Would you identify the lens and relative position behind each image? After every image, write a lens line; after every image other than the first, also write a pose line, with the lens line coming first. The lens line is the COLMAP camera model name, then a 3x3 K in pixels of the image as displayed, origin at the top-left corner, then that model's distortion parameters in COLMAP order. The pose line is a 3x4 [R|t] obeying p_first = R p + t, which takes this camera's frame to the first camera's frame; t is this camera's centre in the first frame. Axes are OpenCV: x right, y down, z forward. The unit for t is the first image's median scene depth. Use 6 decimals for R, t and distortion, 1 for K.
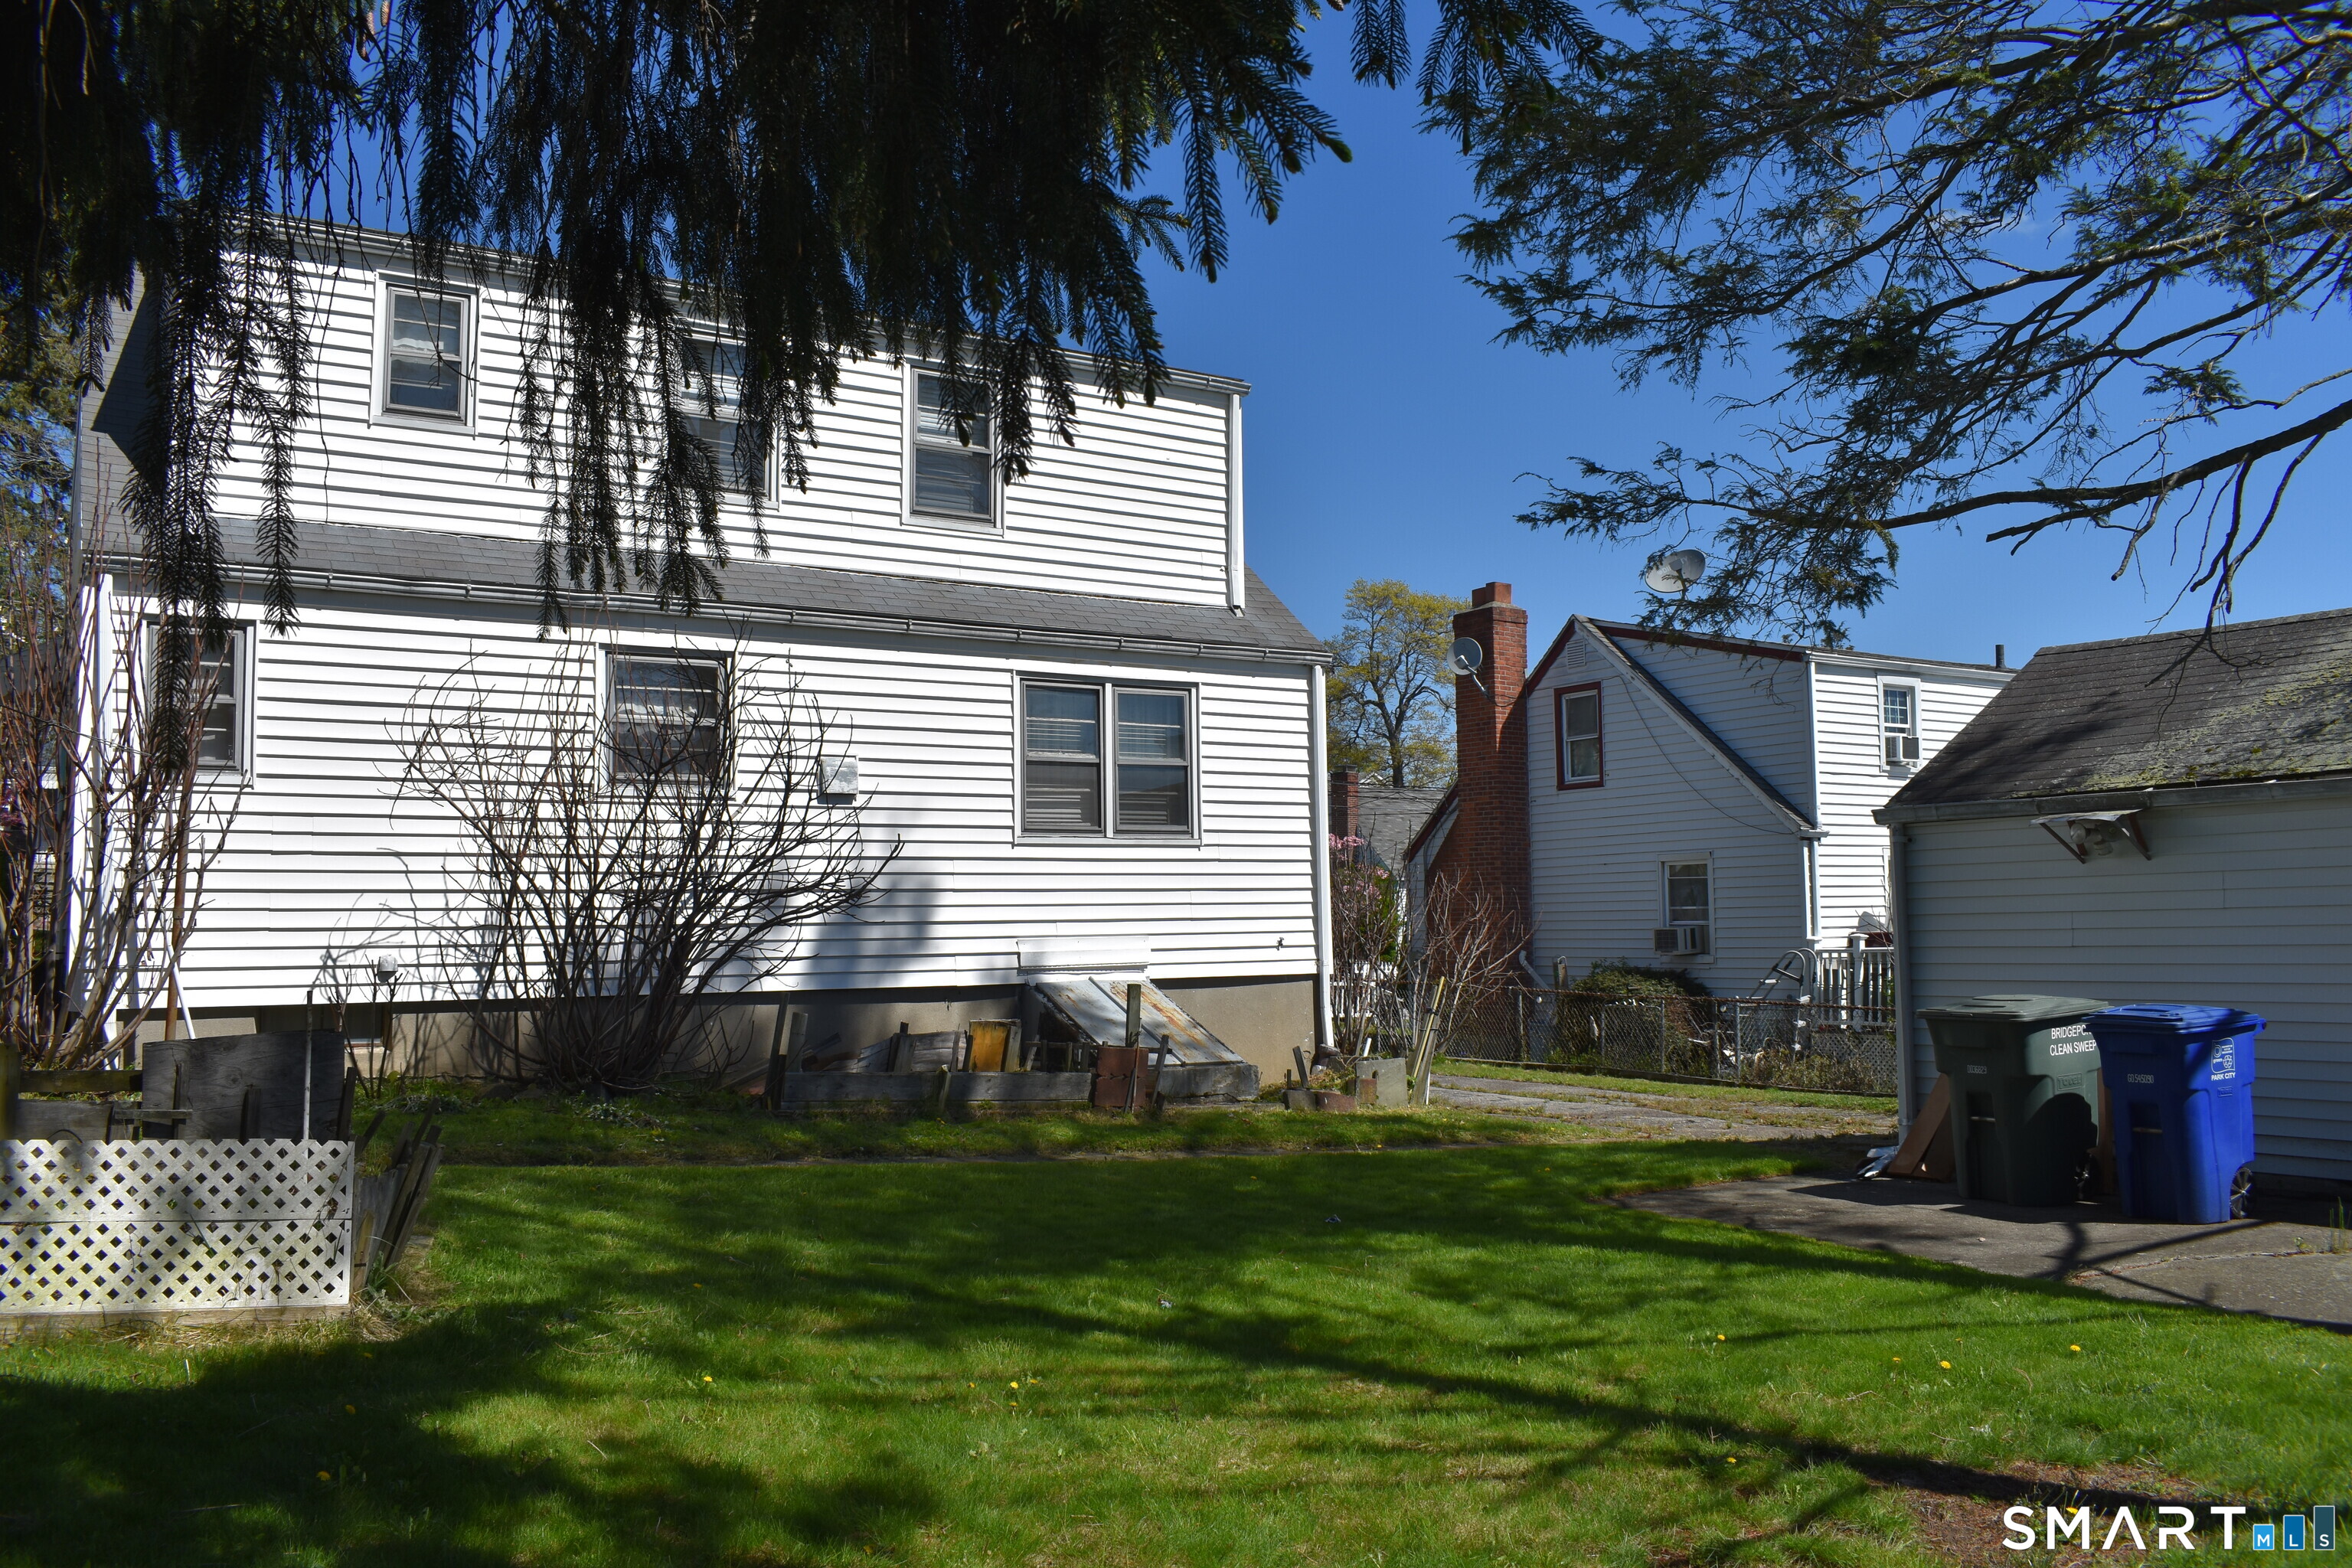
lens RADIAL K [[1853.6, 0, 1170.2], [0, 1853.6, 790.5], [0, 0, 1]] dist [-0.092893, 0.010488]
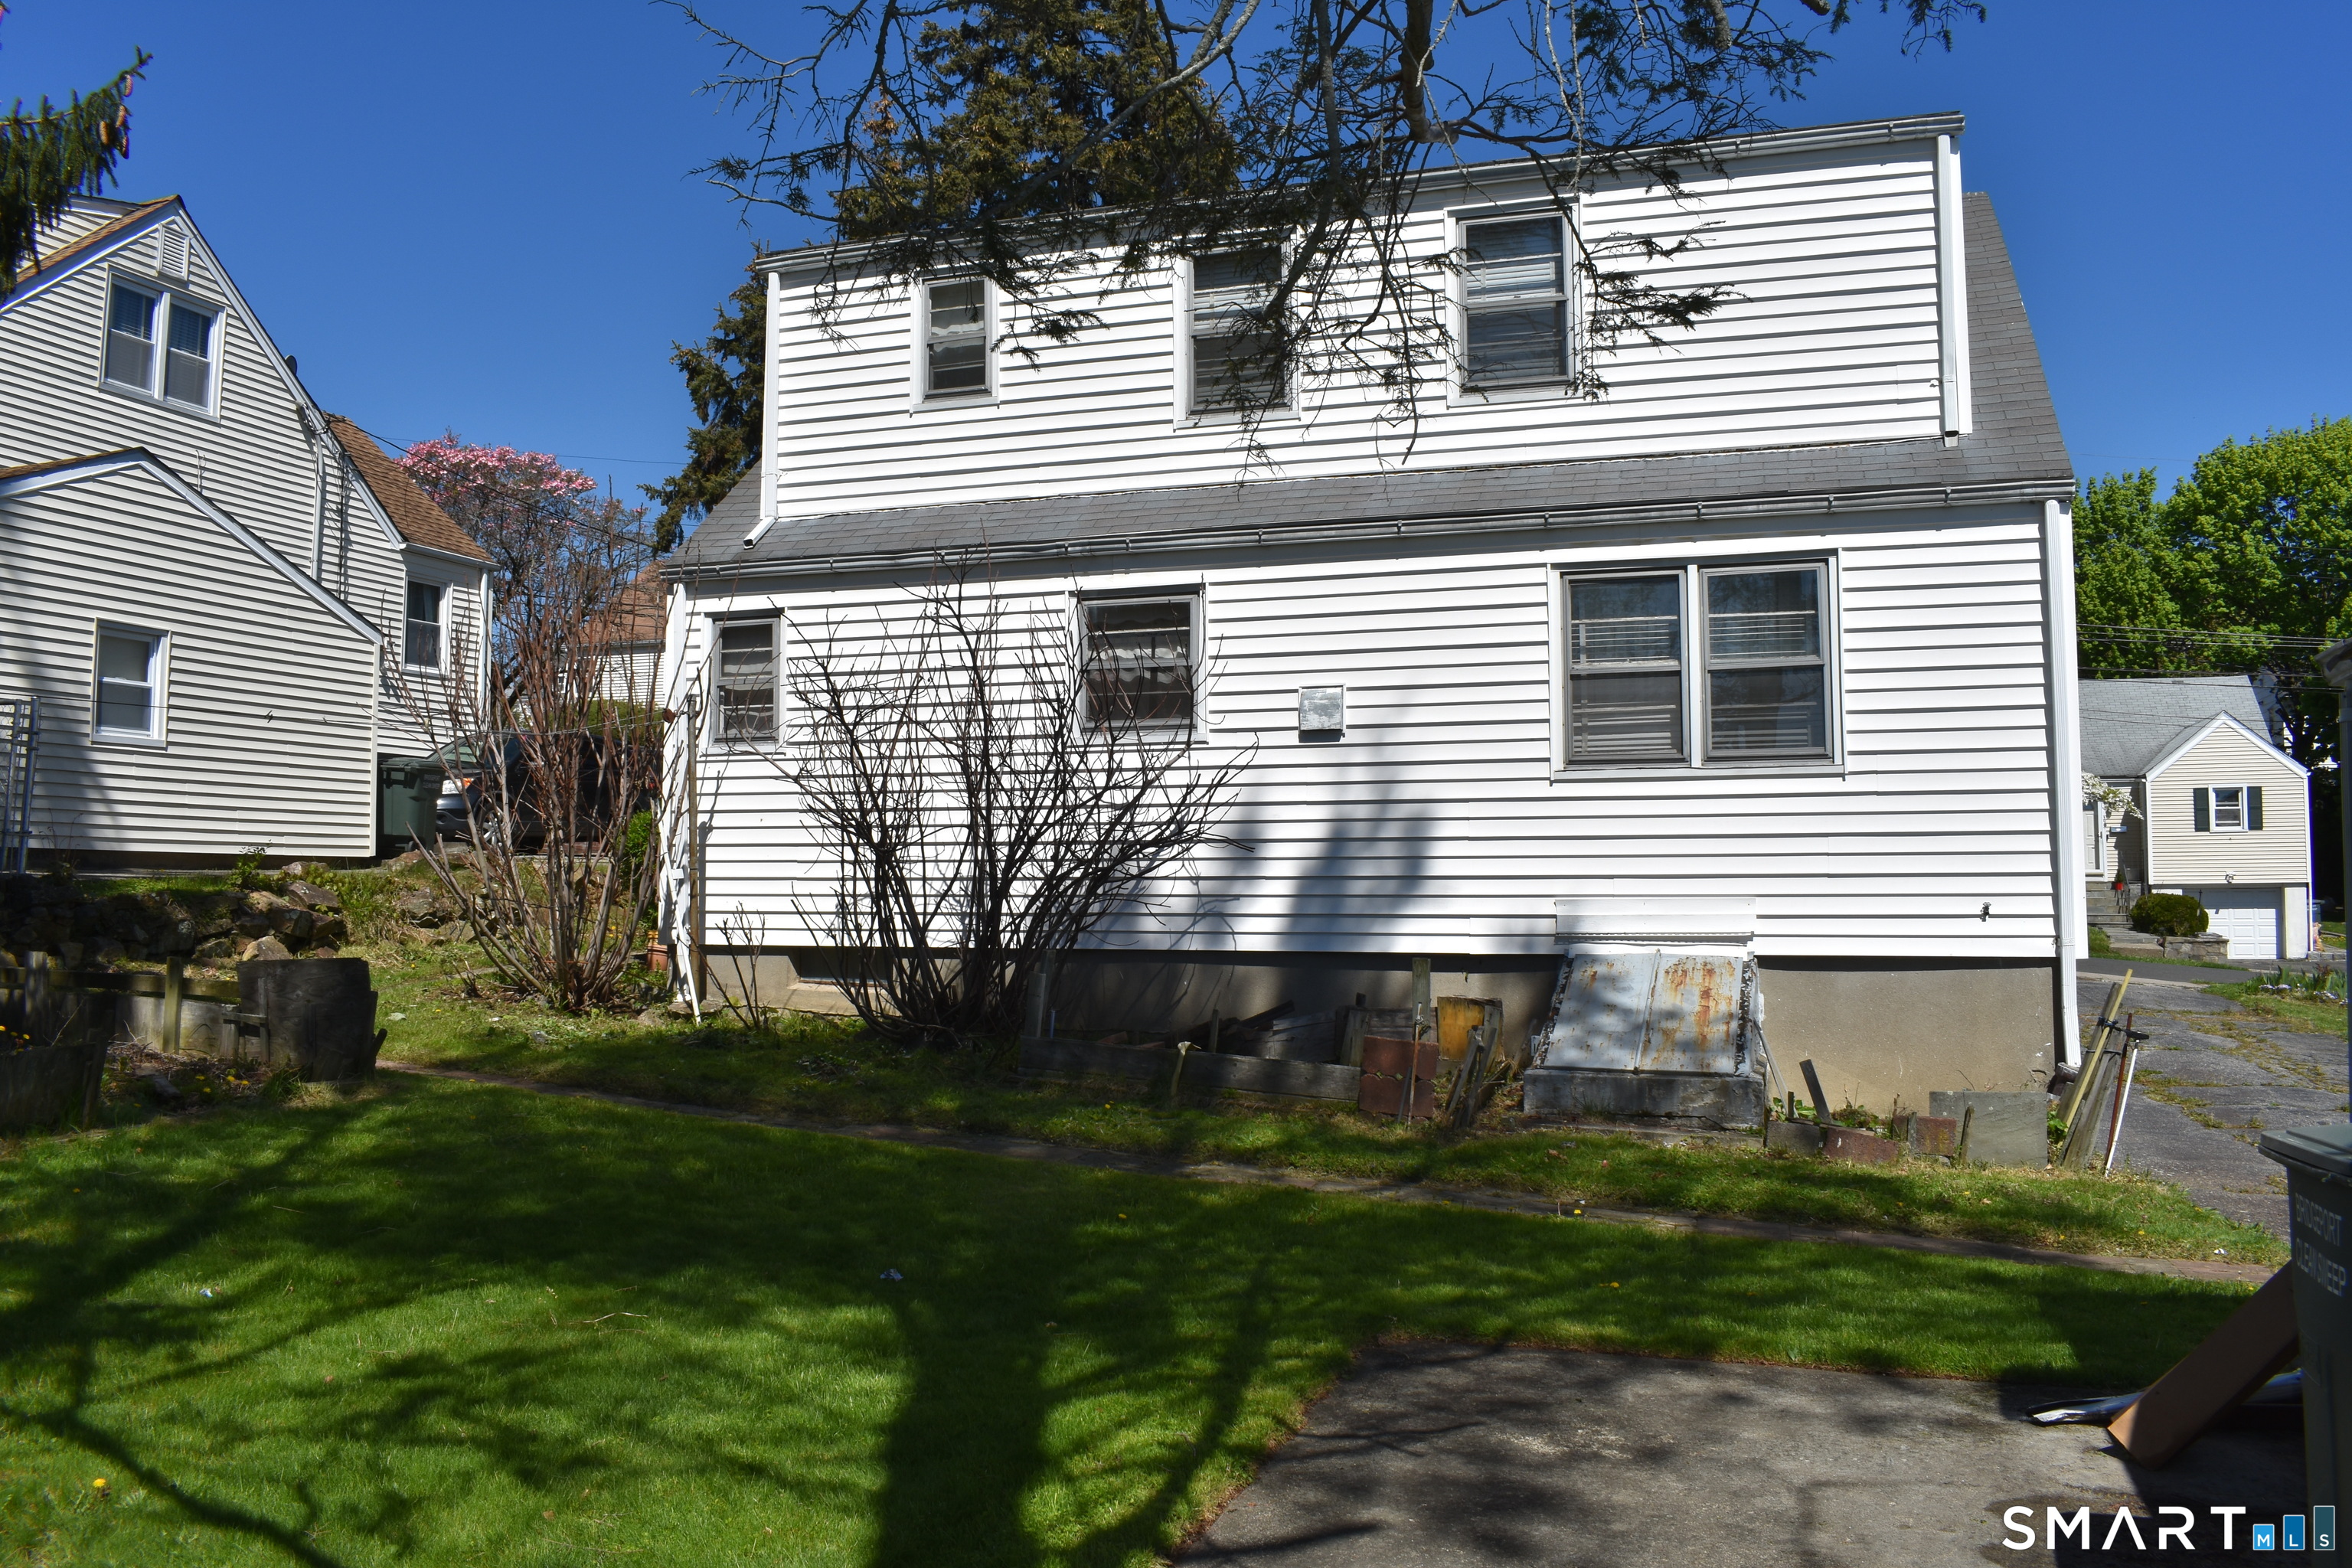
lens RADIAL K [[1853.6, 0, 1176.7], [0, 1853.6, 777.6], [0, 0, 1]] dist [-0.092893, 0.010488]
pose [[0.614528, -0.030084, -0.788321, 0.435957], [0.048109, 0.998842, -0.000615, 0.020014], [0.787427, -0.037548, 0.615263, 0.370385]]
